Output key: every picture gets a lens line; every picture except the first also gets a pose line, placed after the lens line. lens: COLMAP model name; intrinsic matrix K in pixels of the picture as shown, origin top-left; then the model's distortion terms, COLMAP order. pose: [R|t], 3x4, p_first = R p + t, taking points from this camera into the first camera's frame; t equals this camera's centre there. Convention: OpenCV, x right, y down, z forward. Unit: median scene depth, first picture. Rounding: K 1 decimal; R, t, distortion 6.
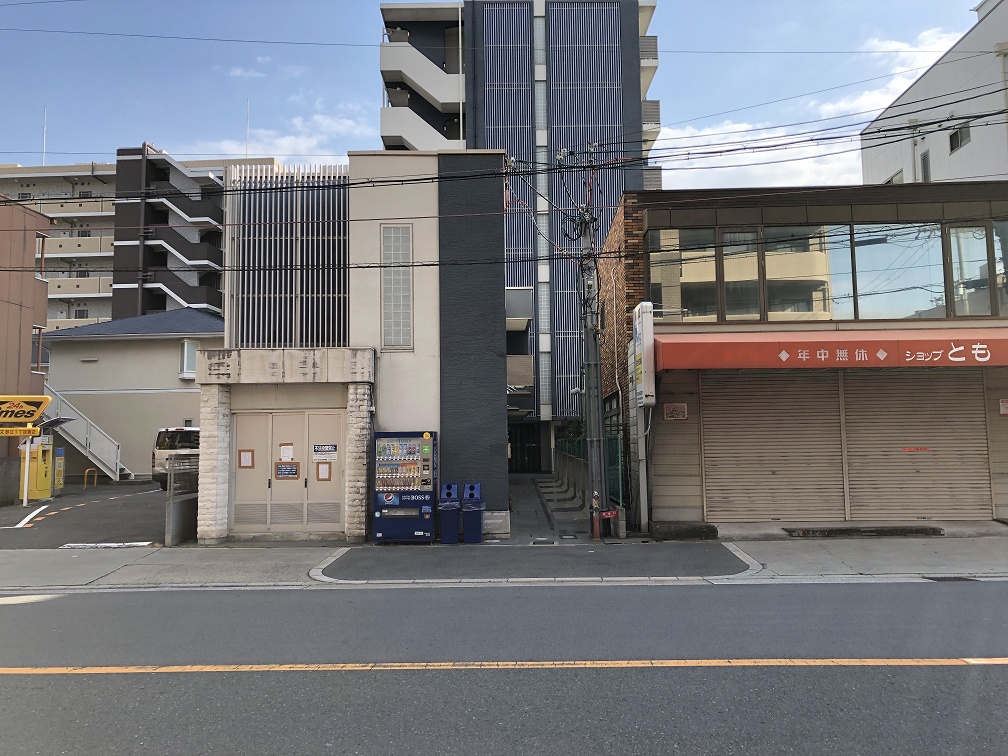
lens RADIAL K [[815.5, 0, 500.0], [0, 815.5, 373.6], [0, 0, 1]] dist [0.009337, 0.001220]
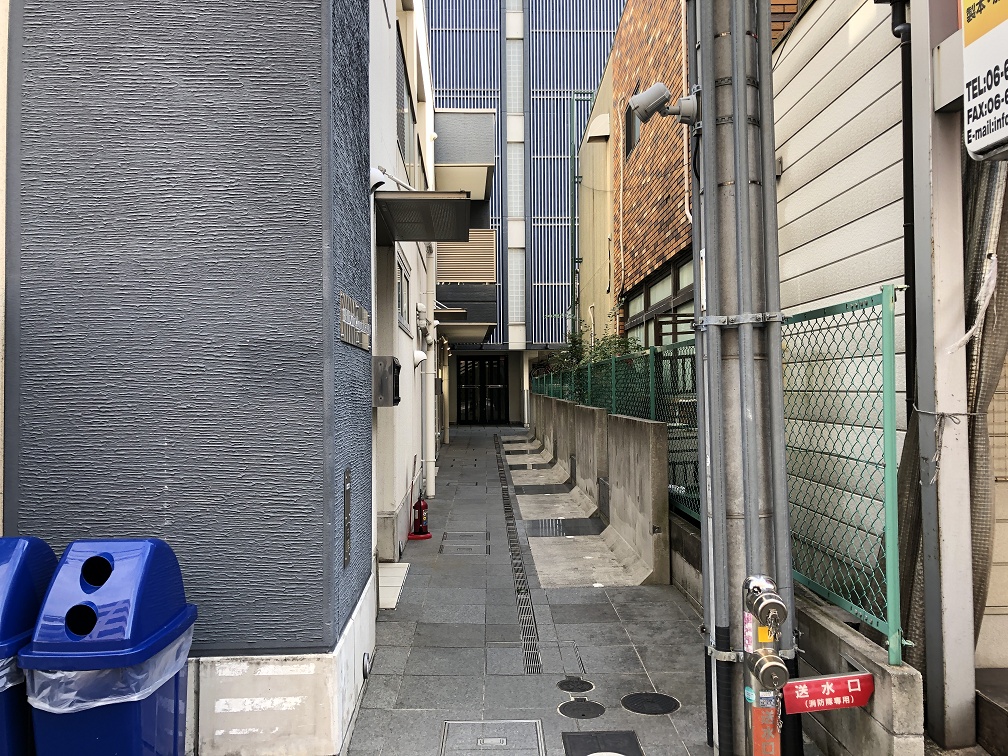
lens RADIAL K [[815.5, 0, 505.6], [0, 815.5, 378.8], [0, 0, 1]] dist [0.009337, 0.001220]
pose [[0.999040, 0.009744, 0.042719, 0.019419], [-0.012791, 0.997347, 0.071656, 0.034962], [-0.041907, -0.072134, 0.996514, 0.339532]]
